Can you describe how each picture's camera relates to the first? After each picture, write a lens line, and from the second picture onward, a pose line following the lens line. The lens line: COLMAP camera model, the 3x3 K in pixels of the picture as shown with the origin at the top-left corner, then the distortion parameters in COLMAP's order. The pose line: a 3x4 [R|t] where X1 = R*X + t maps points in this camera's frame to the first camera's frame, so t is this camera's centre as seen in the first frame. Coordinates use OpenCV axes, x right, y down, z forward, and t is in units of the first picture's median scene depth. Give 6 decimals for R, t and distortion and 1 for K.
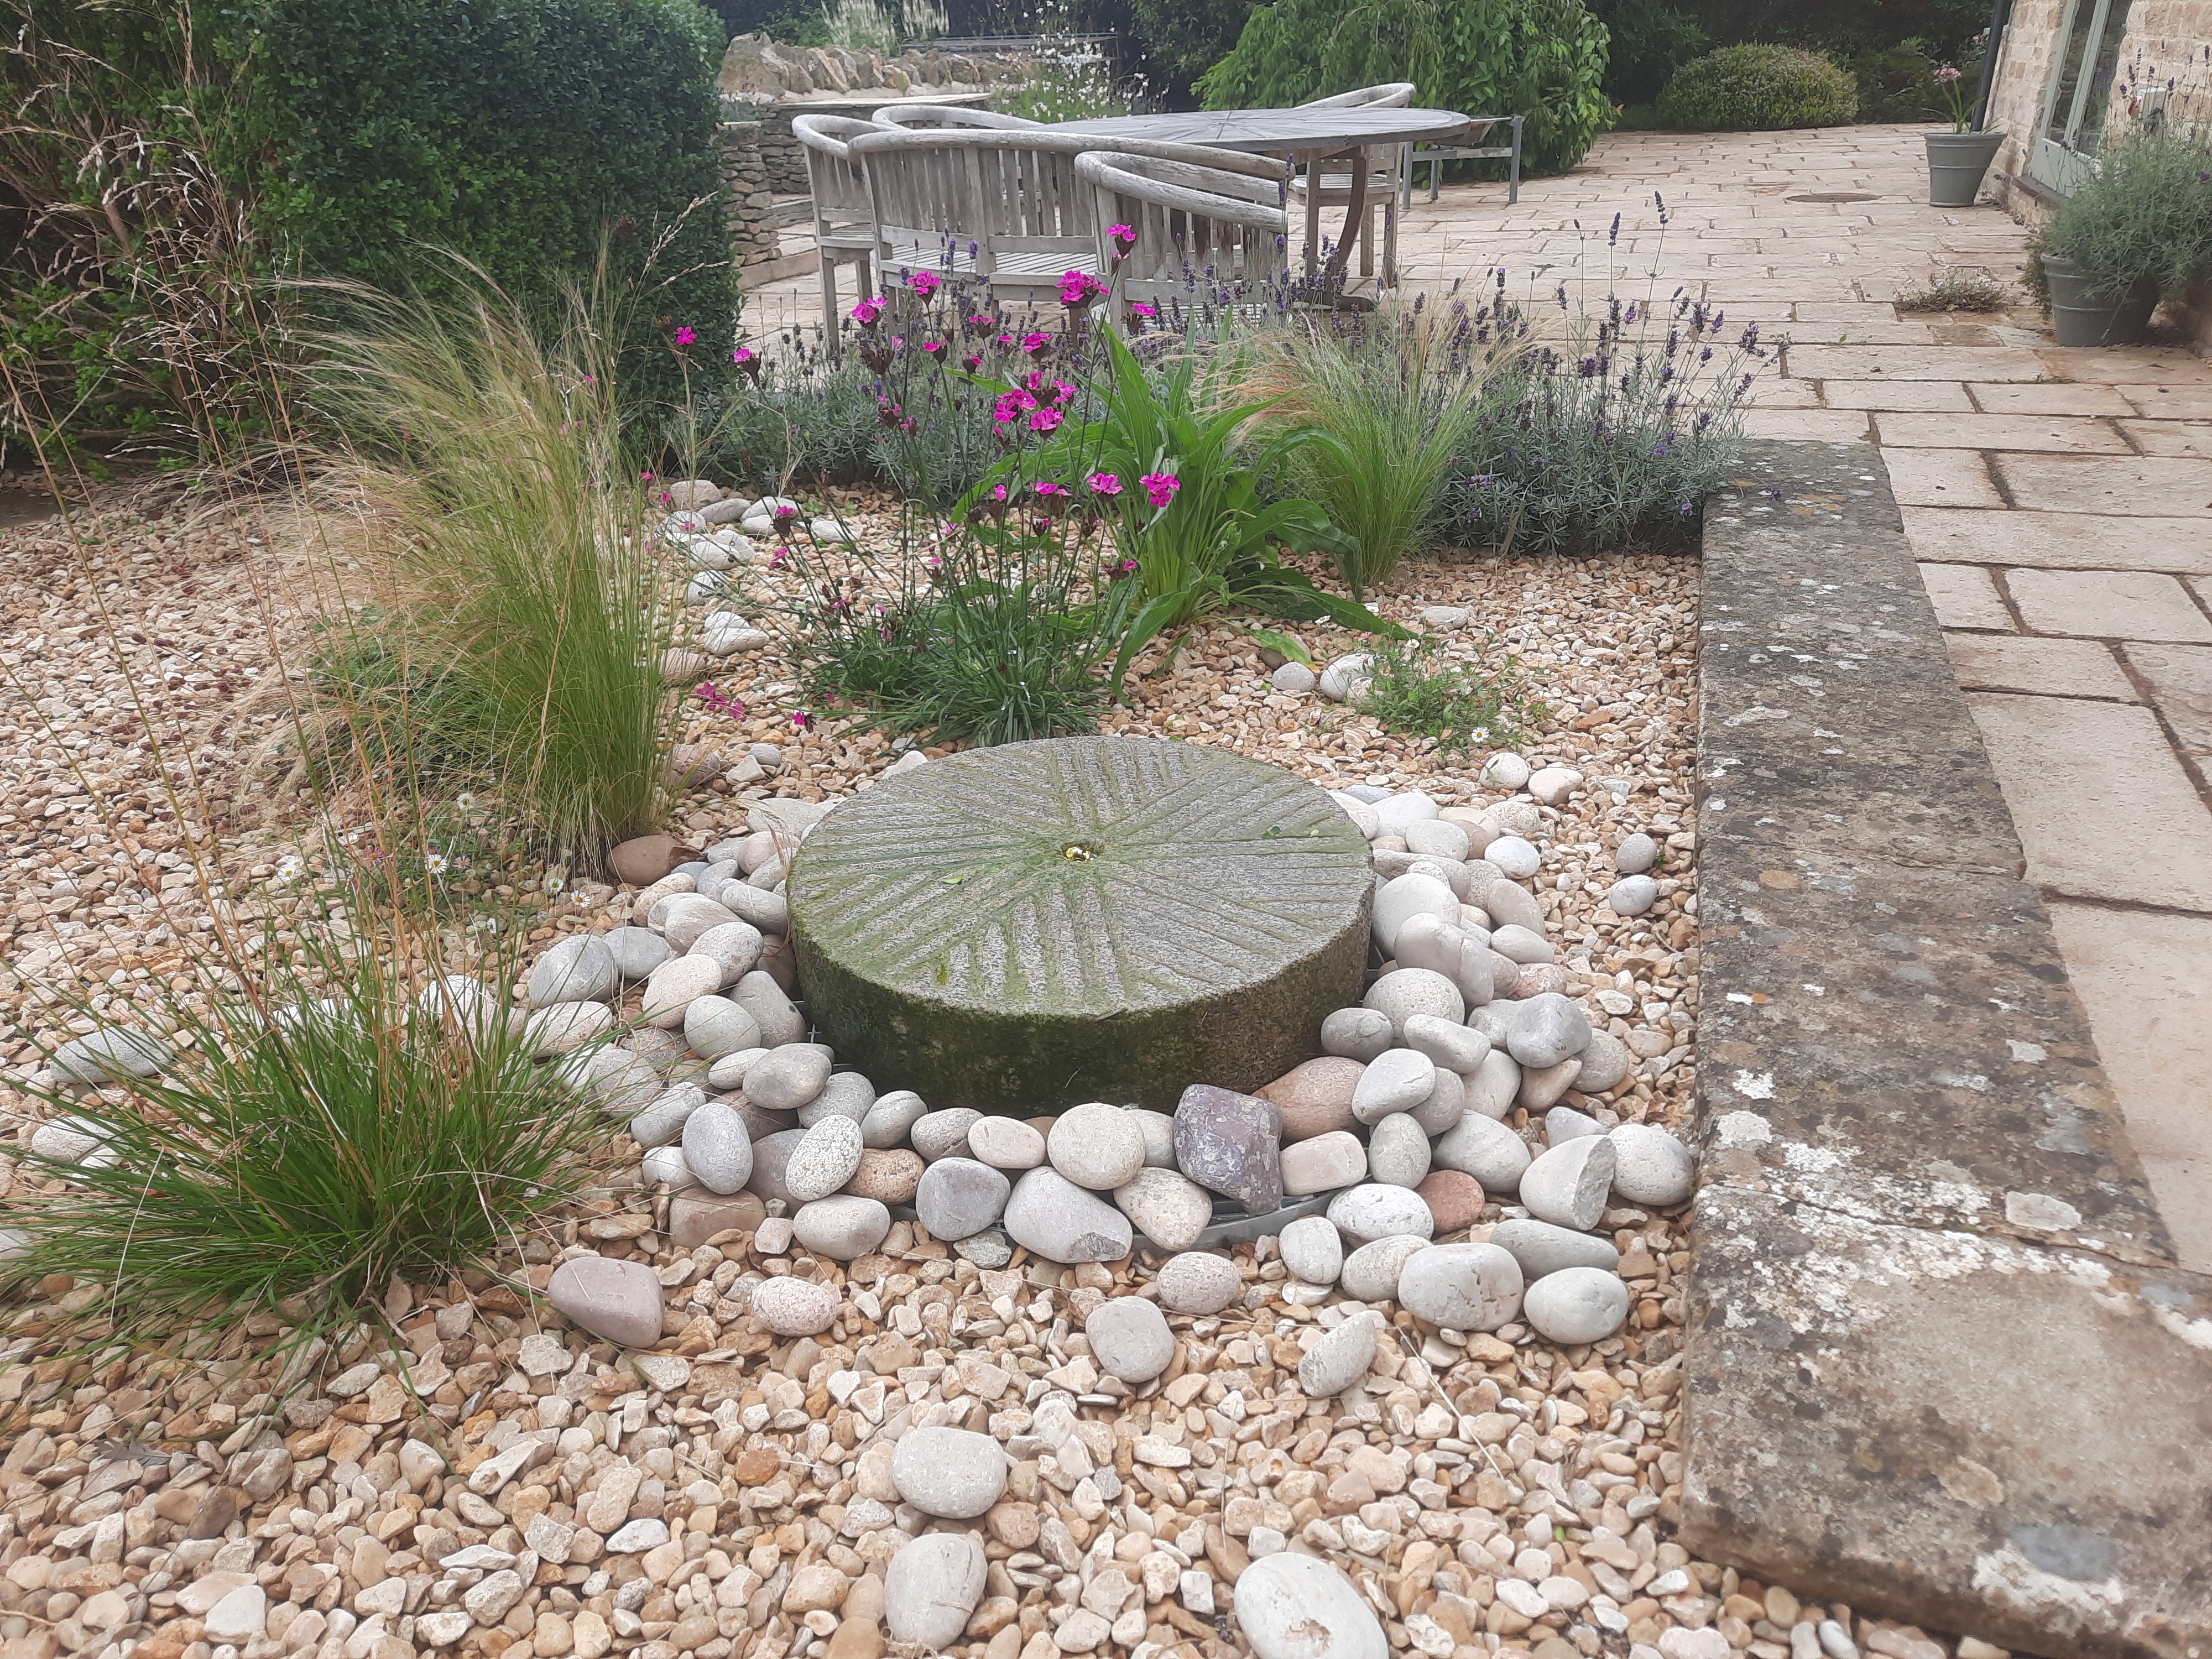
lens RADIAL K [[1606.9, 0, 1115.1], [0, 1606.9, 833.0], [0, 0, 1]] dist [0.061244, -0.041488]
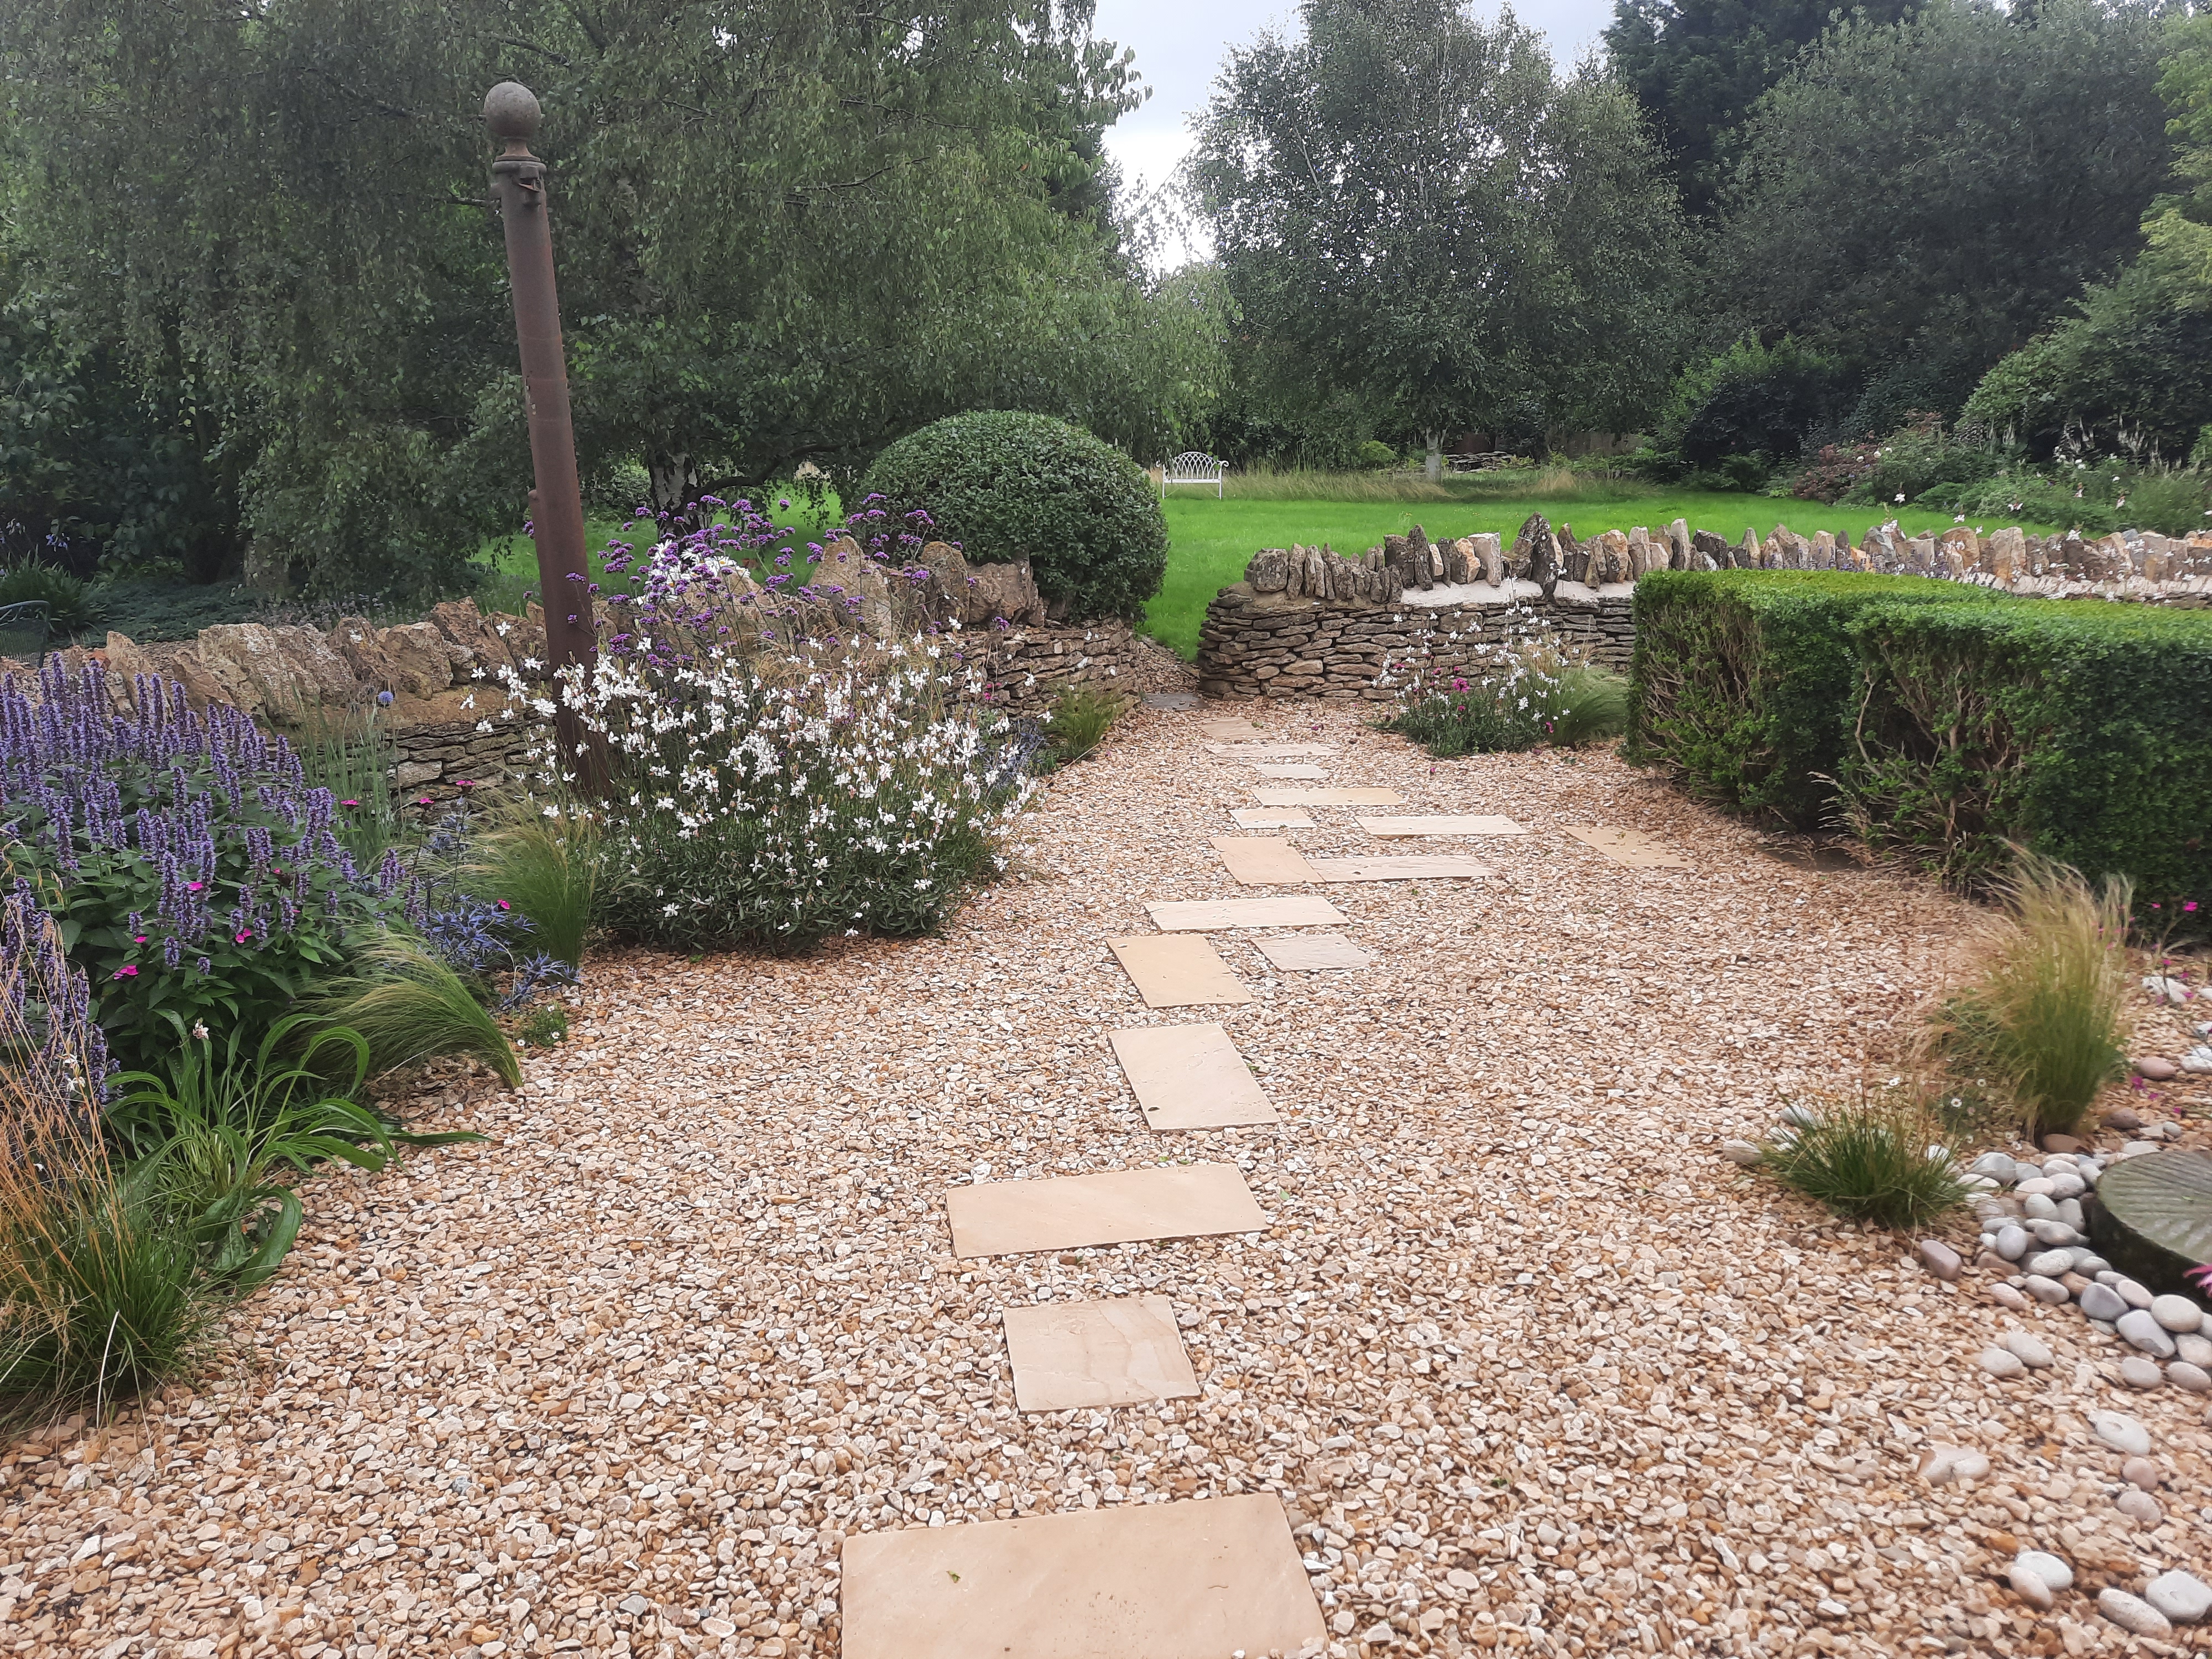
lens RADIAL K [[1606.9, 0, 1117.8], [0, 1606.9, 846.8], [0, 0, 1]] dist [0.061244, -0.041488]
pose [[0.530306, 0.244224, -0.811868, 0.876022], [-0.383233, 0.923245, 0.027403, 0.093234], [0.756246, 0.296603, 0.583197, -1.594299]]
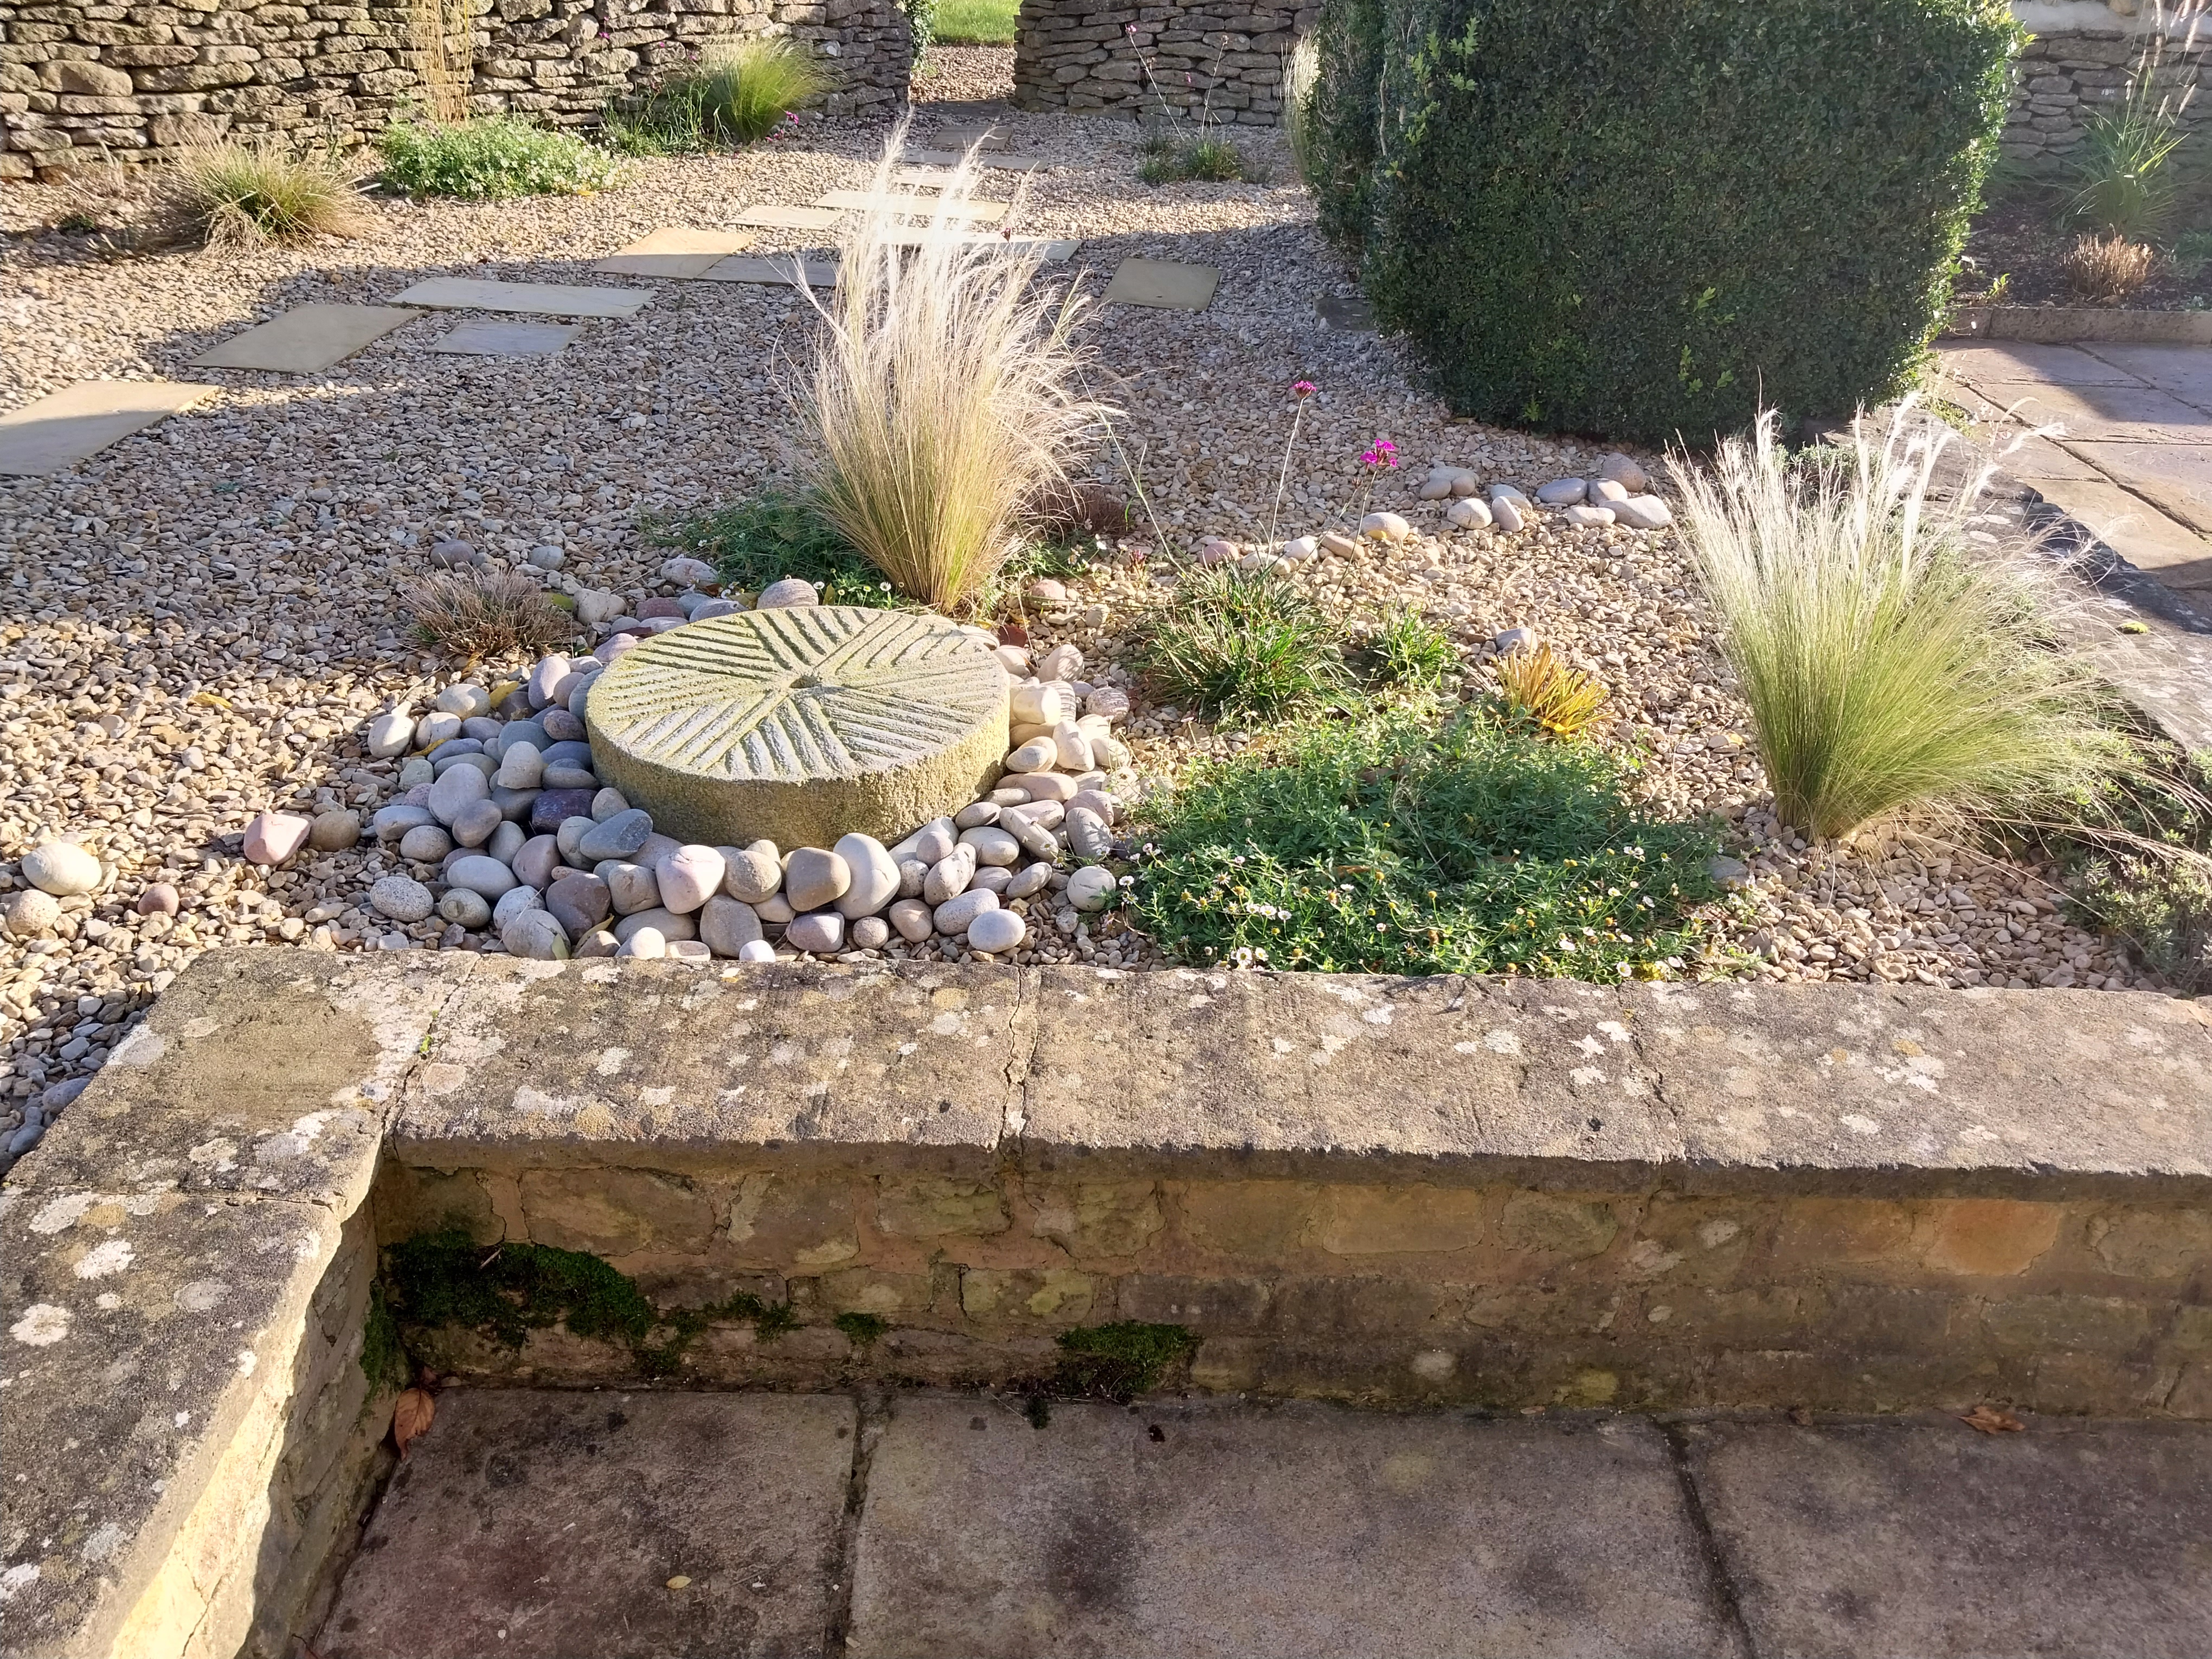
lens RADIAL K [[1760.6, 0, 1103.9], [0, 1760.6, 829.7], [0, 0, 1]] dist [0.018874, 0.003450]
pose [[0.311944, 0.505205, -0.804649, 1.630376], [-0.455889, 0.822635, 0.339760, -0.644828], [0.833581, 0.260844, 0.486933, 0.550163]]
